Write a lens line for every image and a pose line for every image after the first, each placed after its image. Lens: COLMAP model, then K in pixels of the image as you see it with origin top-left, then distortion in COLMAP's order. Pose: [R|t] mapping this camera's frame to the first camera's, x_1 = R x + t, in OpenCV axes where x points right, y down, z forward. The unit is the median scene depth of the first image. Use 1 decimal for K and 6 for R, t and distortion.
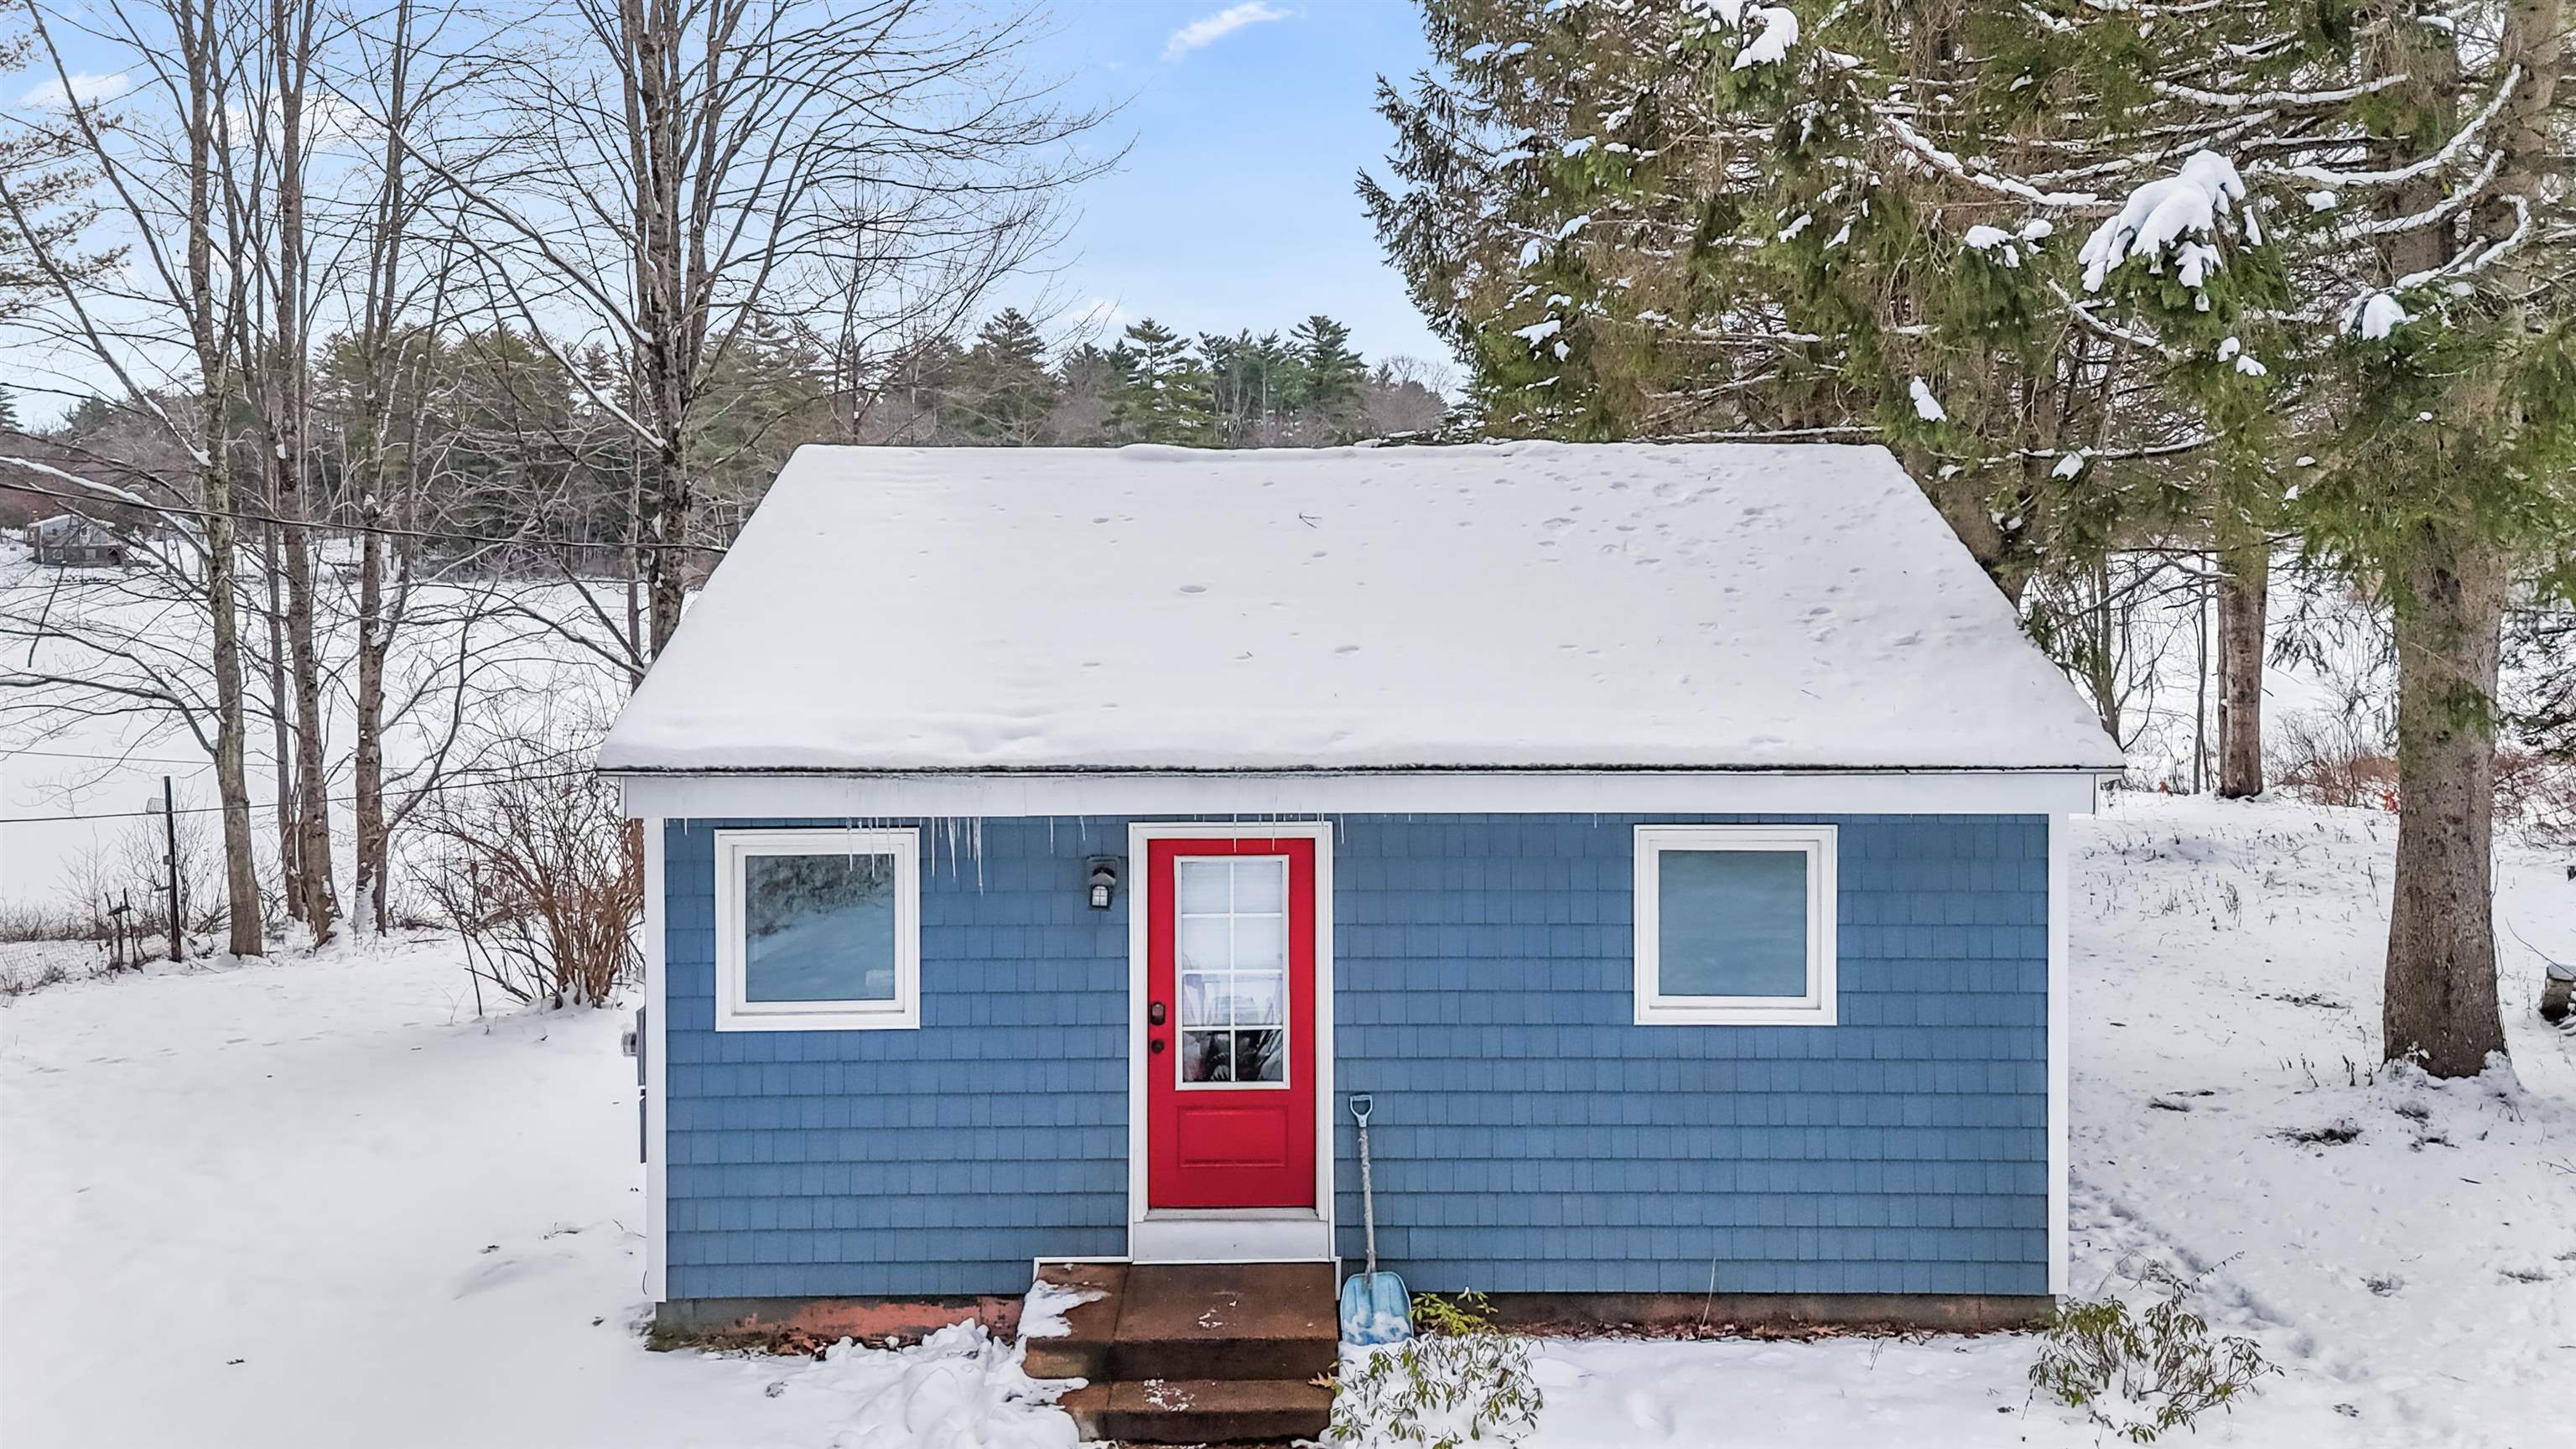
lens RADIAL K [[1859.3, 0, 1288.0], [0, 1859.3, 724.5], [0, 0, 1]] dist [0.104672, -0.093364]
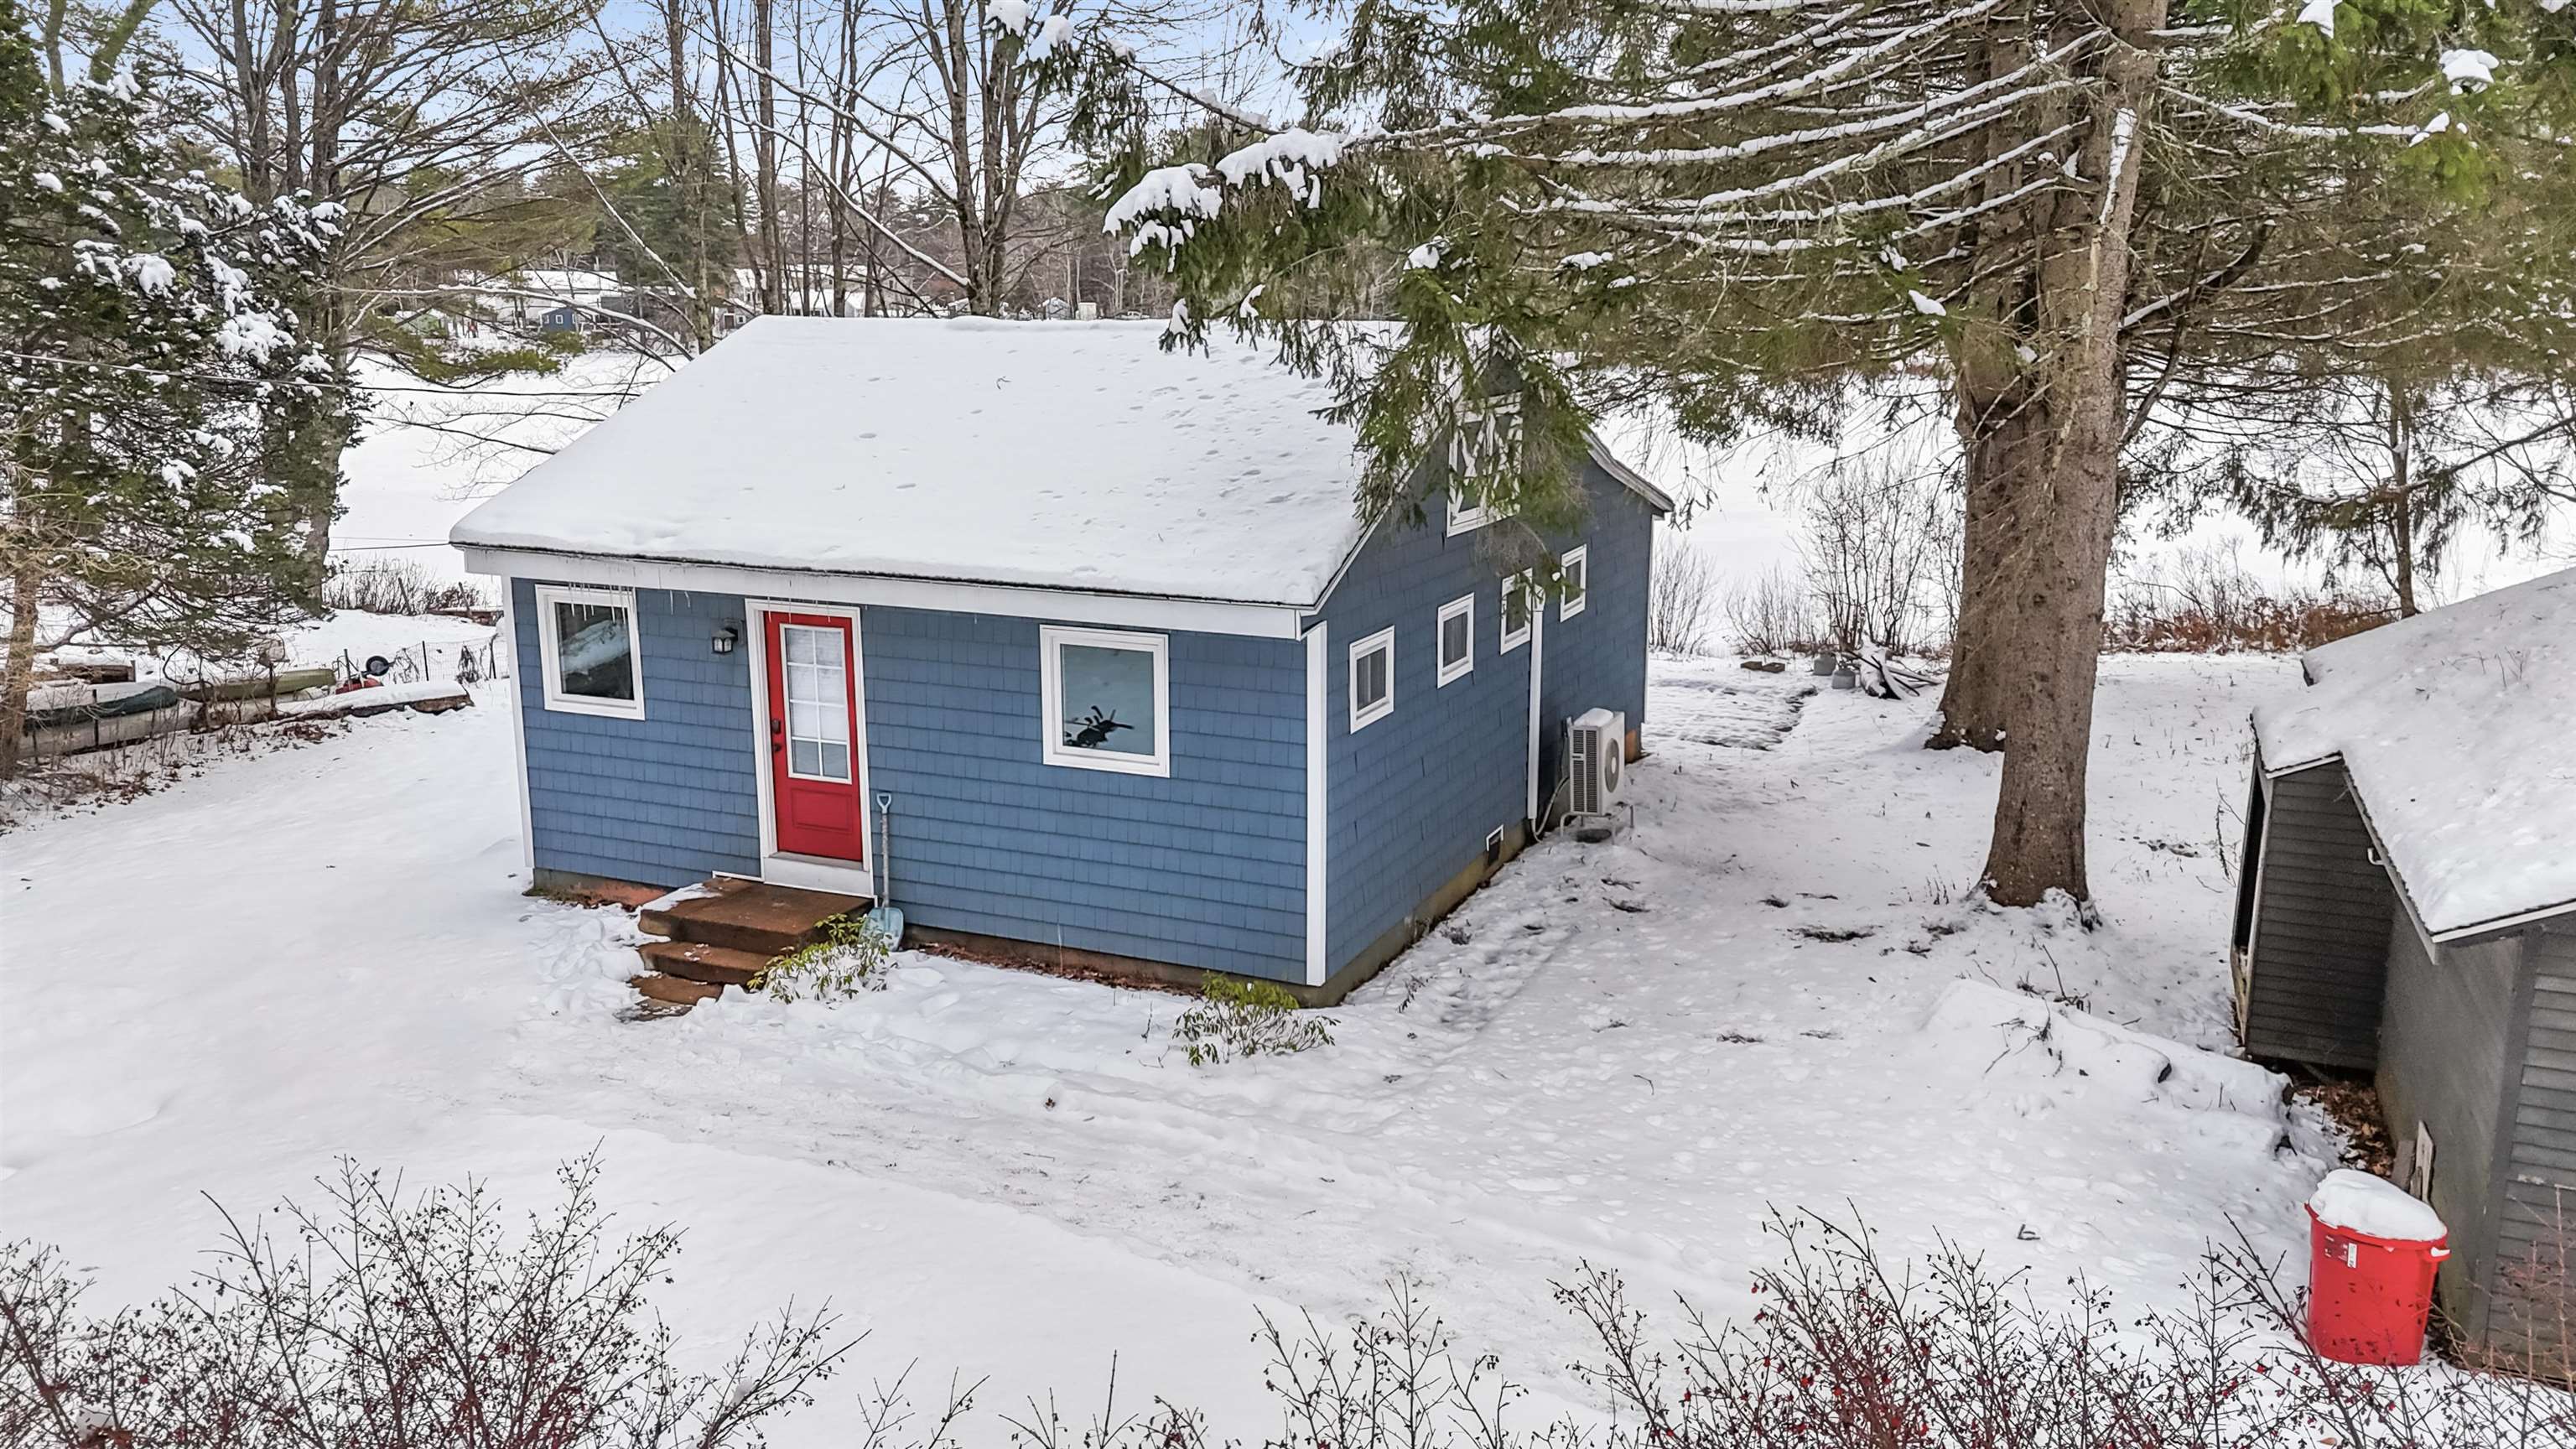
lens RADIAL K [[1859.3, 0, 1288.0], [0, 1859.3, 724.5], [0, 0, 1]] dist [0.104672, -0.093364]
pose [[0.915584, 0.092560, -0.391329, 0.912080], [-0.043845, 0.990326, 0.131654, -0.065866], [0.399729, -0.103382, 0.910785, -0.226032]]
